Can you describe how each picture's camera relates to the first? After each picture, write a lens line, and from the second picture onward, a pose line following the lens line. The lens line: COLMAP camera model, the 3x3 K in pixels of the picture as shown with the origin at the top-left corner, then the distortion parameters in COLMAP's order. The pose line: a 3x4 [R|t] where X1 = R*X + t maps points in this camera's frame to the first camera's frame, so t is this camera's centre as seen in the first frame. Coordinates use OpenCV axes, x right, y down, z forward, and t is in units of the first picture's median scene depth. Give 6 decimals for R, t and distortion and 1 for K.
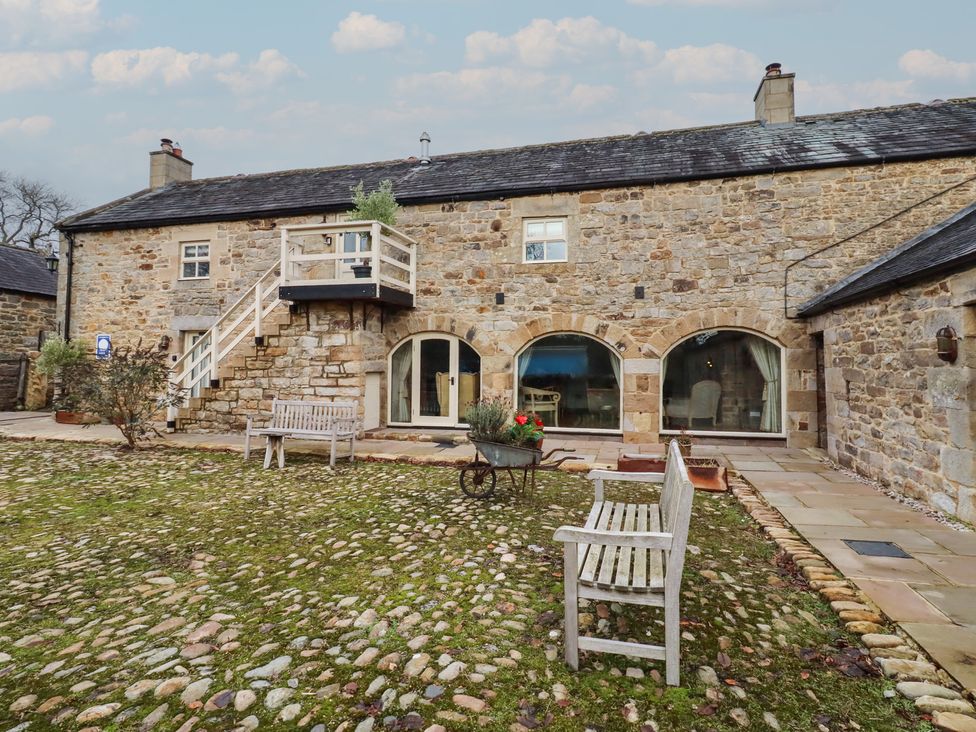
lens RADIAL K [[502.3, 0, 493.7], [0, 502.3, 357.8], [0, 0, 1]] dist [-0.003531, 0.000557]
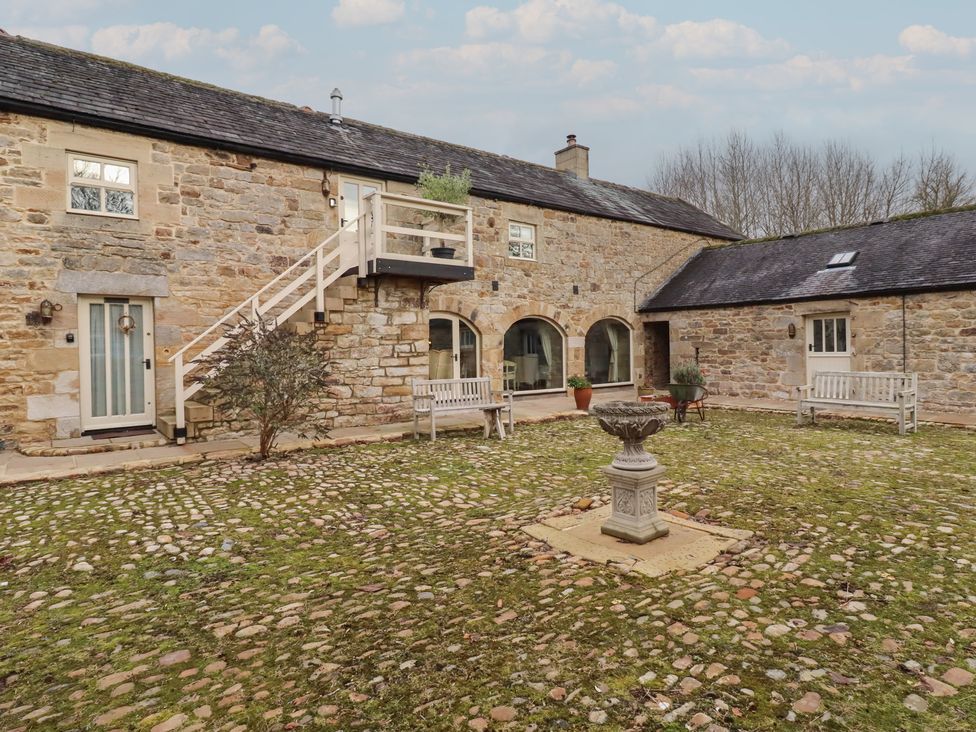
lens RADIAL K [[502.3, 0, 492.0], [0, 502.3, 368.2], [0, 0, 1]] dist [-0.003531, 0.000557]
pose [[0.660224, -0.049420, 0.749442, -0.924160], [0.001221, 0.997902, 0.064728, -0.001351], [-0.751068, -0.041820, 0.658899, 0.229619]]
